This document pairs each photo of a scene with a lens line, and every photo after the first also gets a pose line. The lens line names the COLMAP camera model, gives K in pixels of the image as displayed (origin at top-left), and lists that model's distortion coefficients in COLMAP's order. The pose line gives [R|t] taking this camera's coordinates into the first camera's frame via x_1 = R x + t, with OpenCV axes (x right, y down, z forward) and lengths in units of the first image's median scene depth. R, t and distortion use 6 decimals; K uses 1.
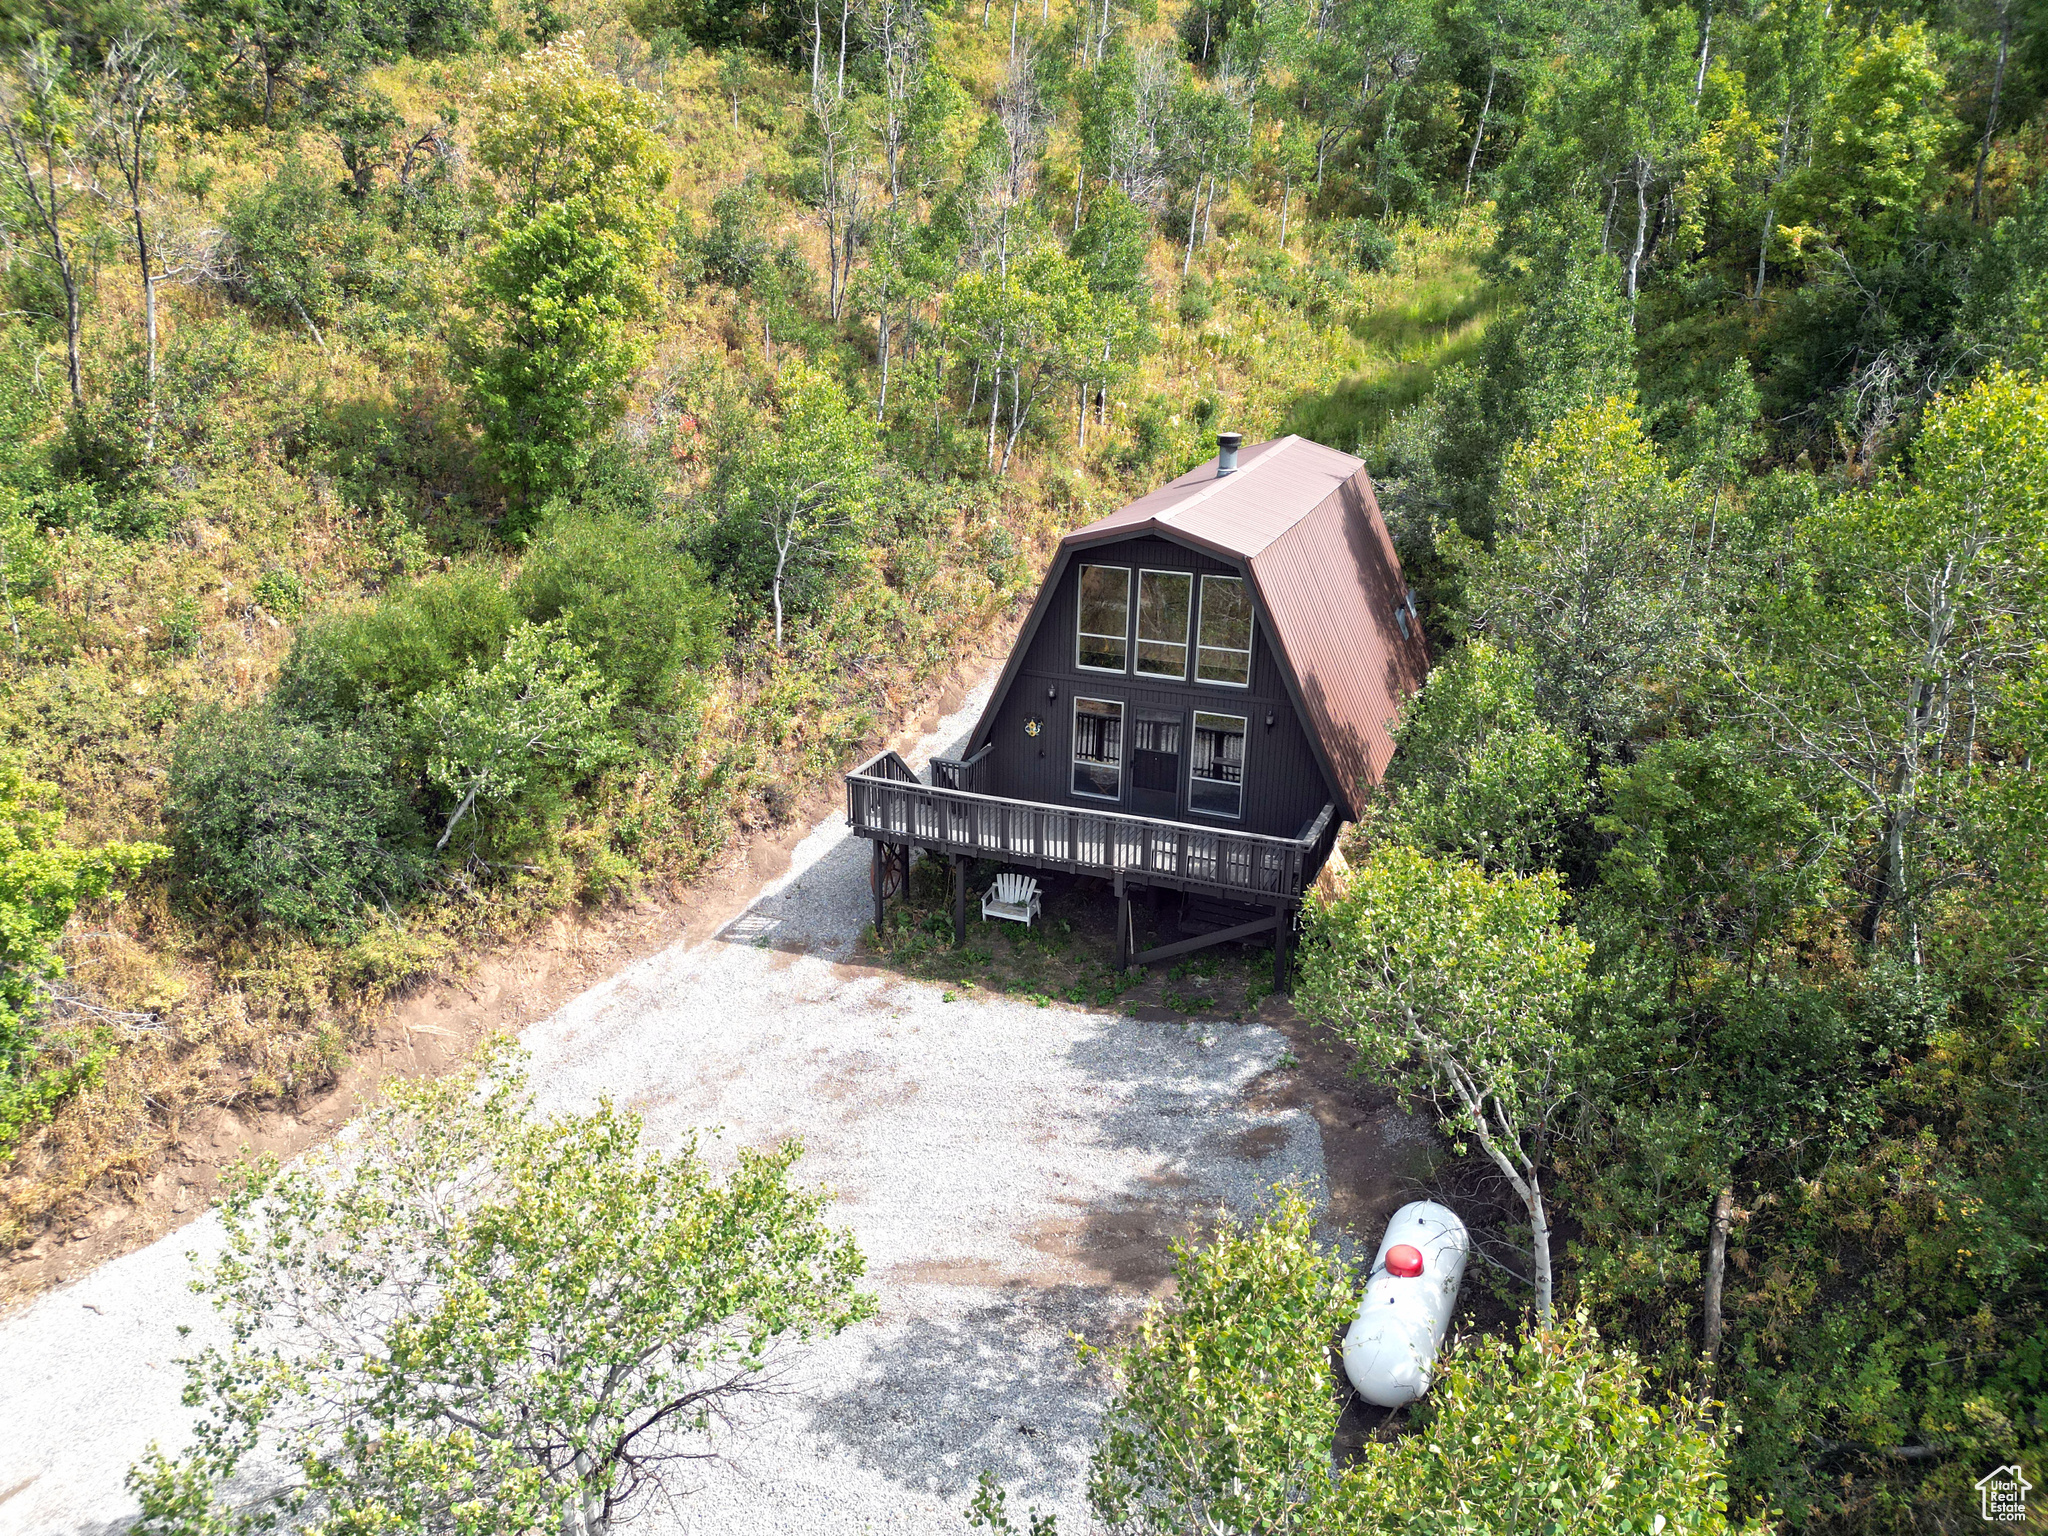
lens RADIAL K [[1433.8, 0, 1014.2], [0, 1433.8, 759.7], [0, 0, 1]] dist [0.054696, -0.012730]
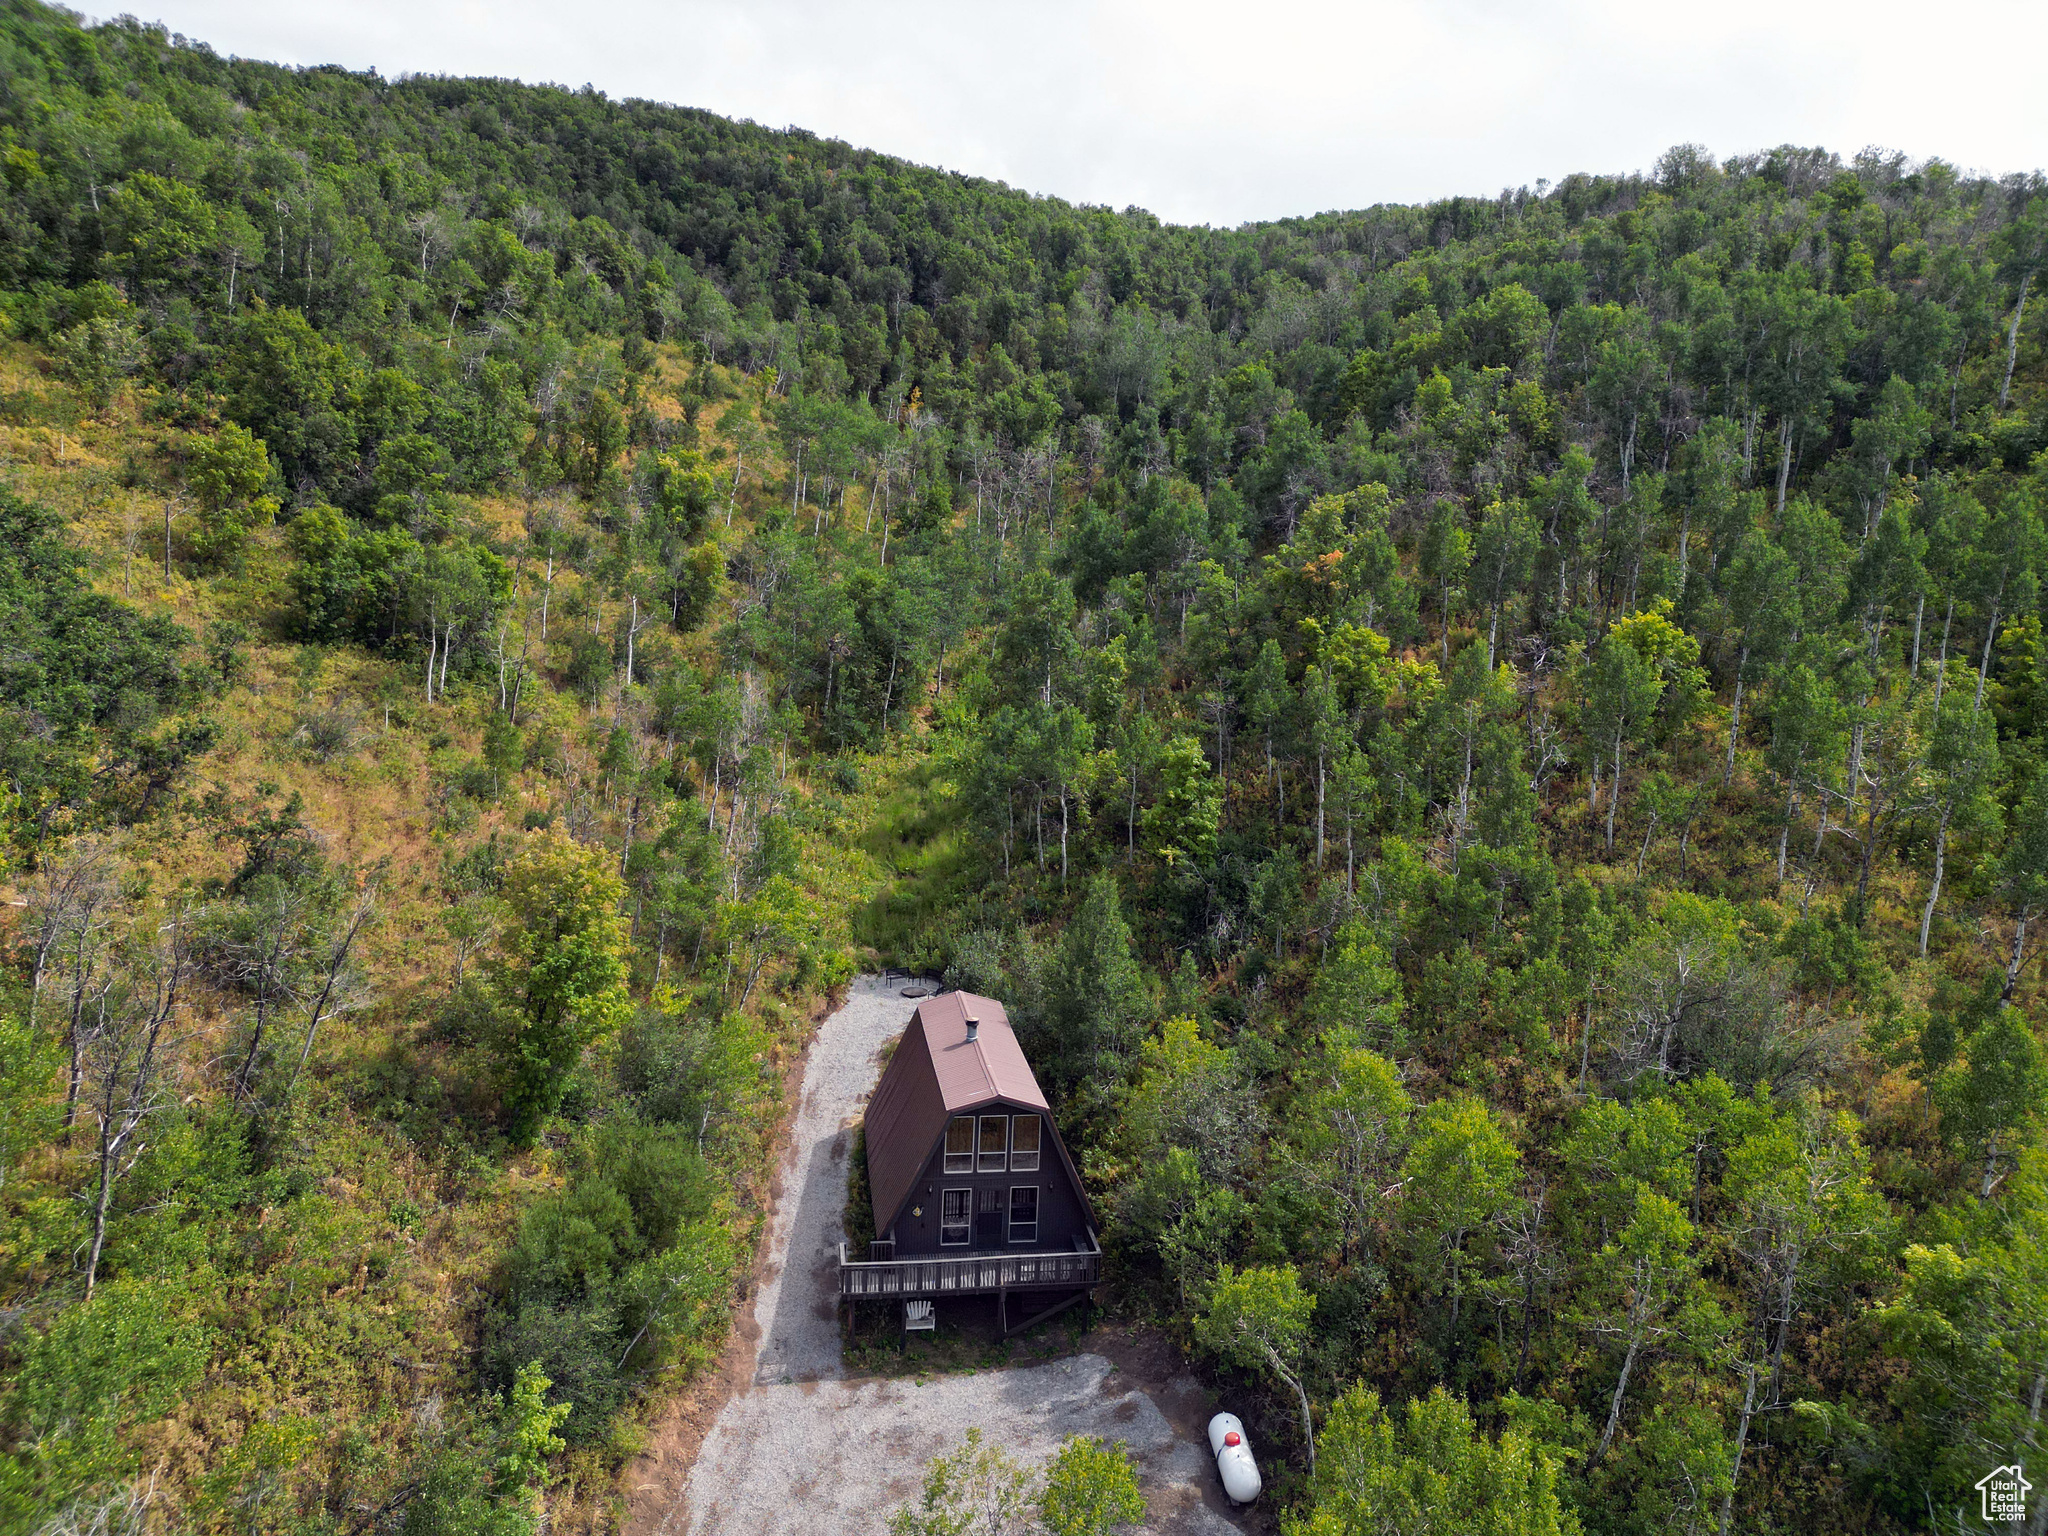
lens RADIAL K [[1433.8, 0, 1016.9], [0, 1433.8, 781.4], [0, 0, 1]] dist [0.054696, -0.012730]
pose [[0.868393, -0.051110, 0.493236, -0.763721], [0.148077, 0.976018, -0.159569, -0.250402], [-0.473252, 0.211605, 0.855135, -0.721888]]
